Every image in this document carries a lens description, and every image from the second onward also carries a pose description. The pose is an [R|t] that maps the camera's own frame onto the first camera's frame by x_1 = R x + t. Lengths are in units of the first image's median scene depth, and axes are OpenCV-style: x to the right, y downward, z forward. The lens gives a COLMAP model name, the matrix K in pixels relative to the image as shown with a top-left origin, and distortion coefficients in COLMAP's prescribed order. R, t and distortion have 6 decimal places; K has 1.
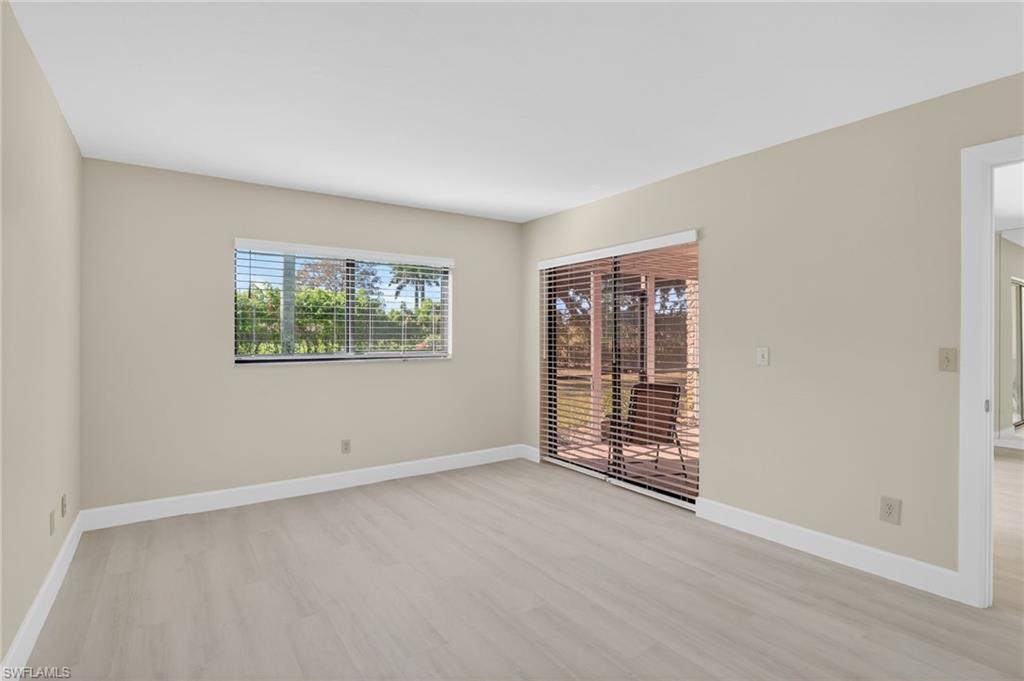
lens RADIAL K [[492.6, 0, 512.0], [0, 492.6, 340.5], [0, 0, 1]] dist [0.000015, -0.000682]
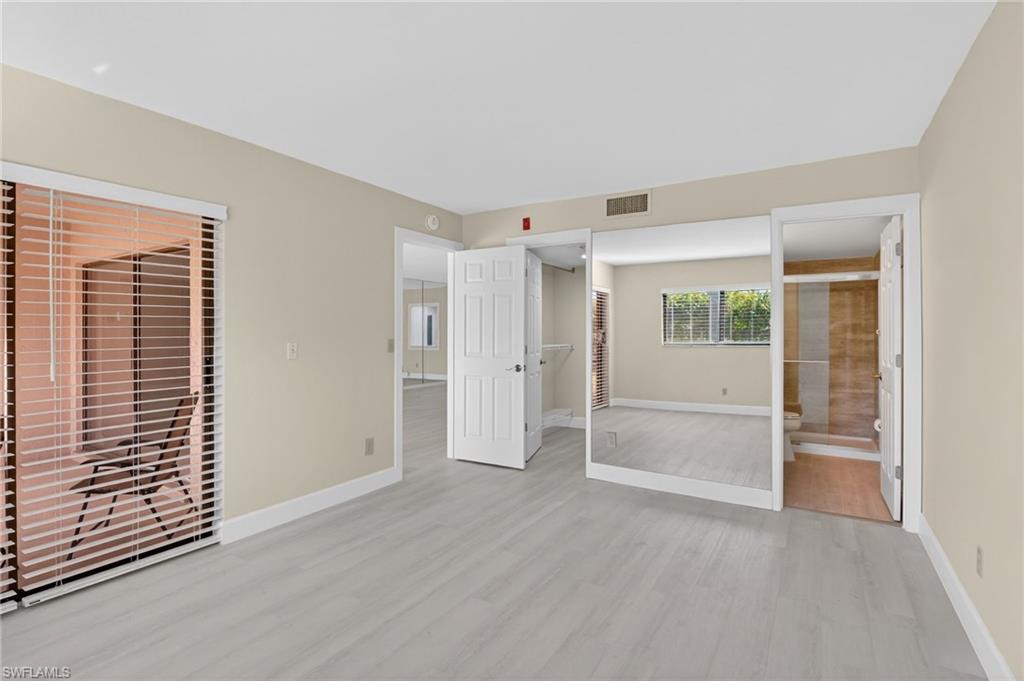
lens RADIAL K [[502.0, 0, 514.3], [0, 502.0, 332.9], [0, 0, 1]] dist [-0.003924, -0.001217]
pose [[-0.390530, -0.004862, 0.920577, -0.600635], [0.004780, 0.999962, 0.007309, -0.010402], [-0.920578, 0.007255, -0.390492, 0.865637]]
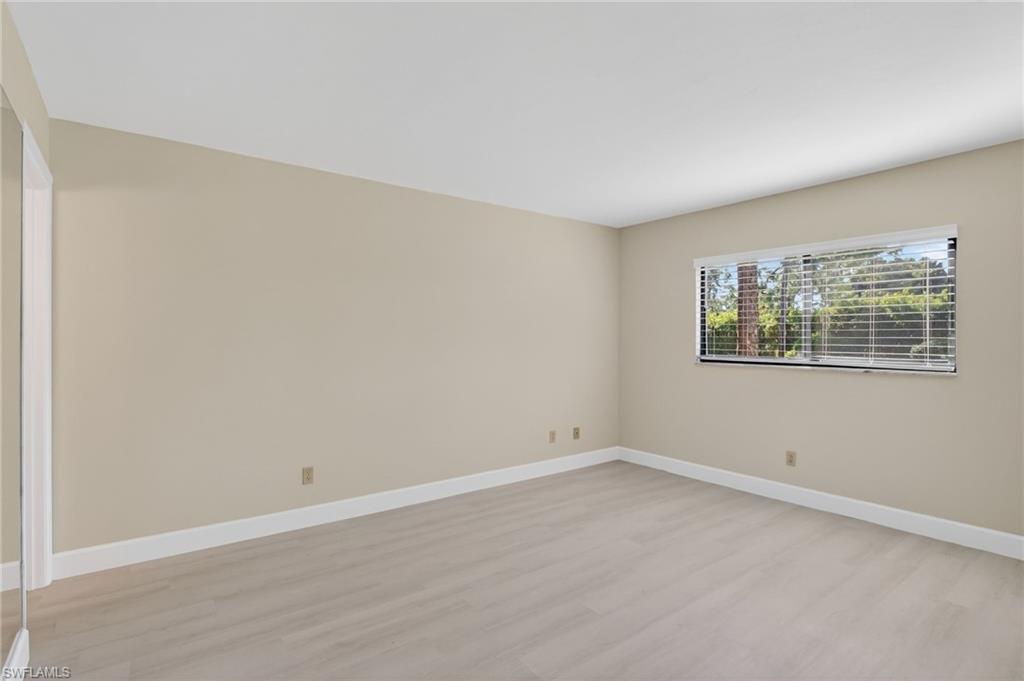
lens RADIAL K [[492.6, 0, 512.0], [0, 492.6, 340.5], [0, 0, 1]] dist [0.000015, -0.000682]
pose [[0.065513, 0.006920, -0.997828, 0.672168], [-0.010706, 0.999923, 0.006232, -0.009828], [0.997794, 0.010275, 0.065582, 0.493906]]
